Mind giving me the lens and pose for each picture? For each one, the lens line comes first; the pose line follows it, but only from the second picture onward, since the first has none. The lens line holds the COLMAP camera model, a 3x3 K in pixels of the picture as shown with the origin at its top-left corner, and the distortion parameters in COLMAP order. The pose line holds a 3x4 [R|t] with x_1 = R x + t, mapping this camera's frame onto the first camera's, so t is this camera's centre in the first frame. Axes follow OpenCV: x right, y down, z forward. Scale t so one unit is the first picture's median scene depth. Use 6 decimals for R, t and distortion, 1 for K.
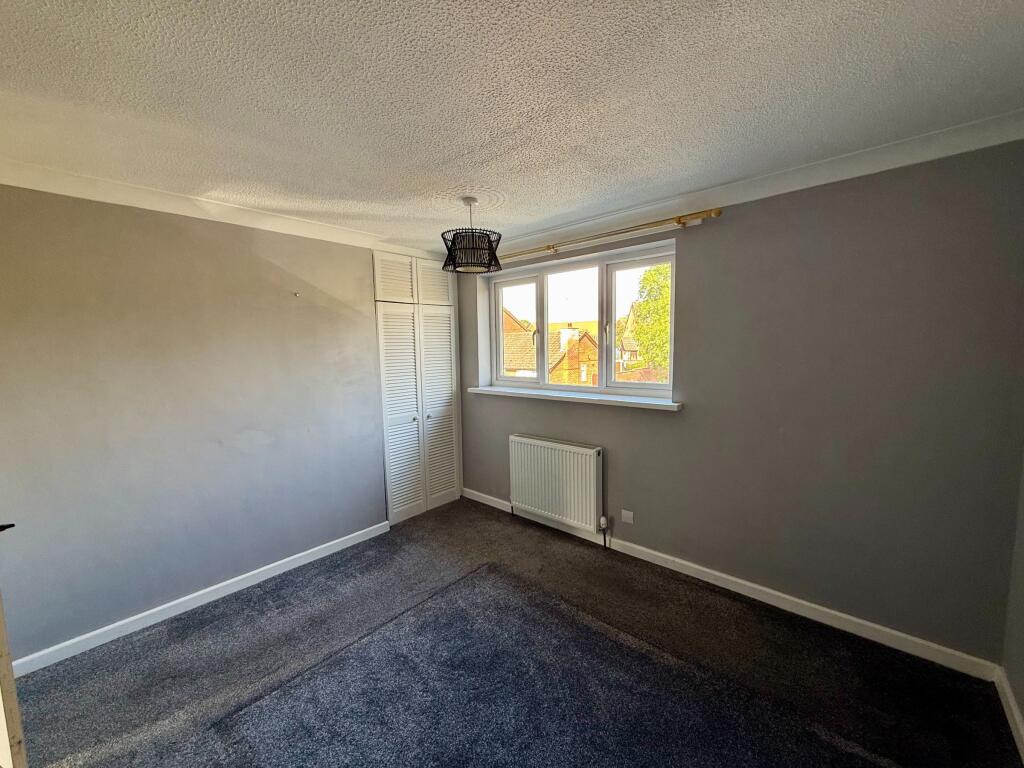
lens RADIAL K [[408.2, 0, 515.3], [0, 408.2, 385.6], [0, 0, 1]] dist [0.000027, 0.000078]
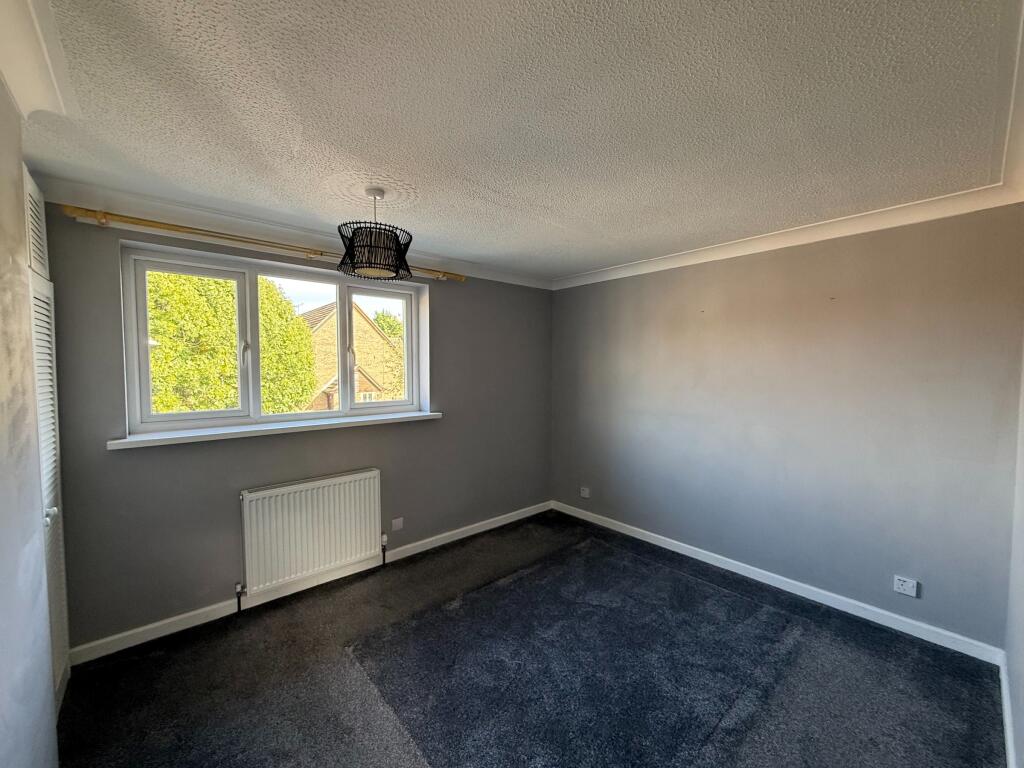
lens RADIAL K [[408.2, 0, 515.3], [0, 408.2, 385.6], [0, 0, 1]] dist [0.000027, 0.000078]
pose [[0.115855, -0.023382, 0.992991, -0.737387], [0.101370, 0.994781, 0.011597, -0.025240], [-0.988080, 0.099316, 0.117621, 0.513300]]
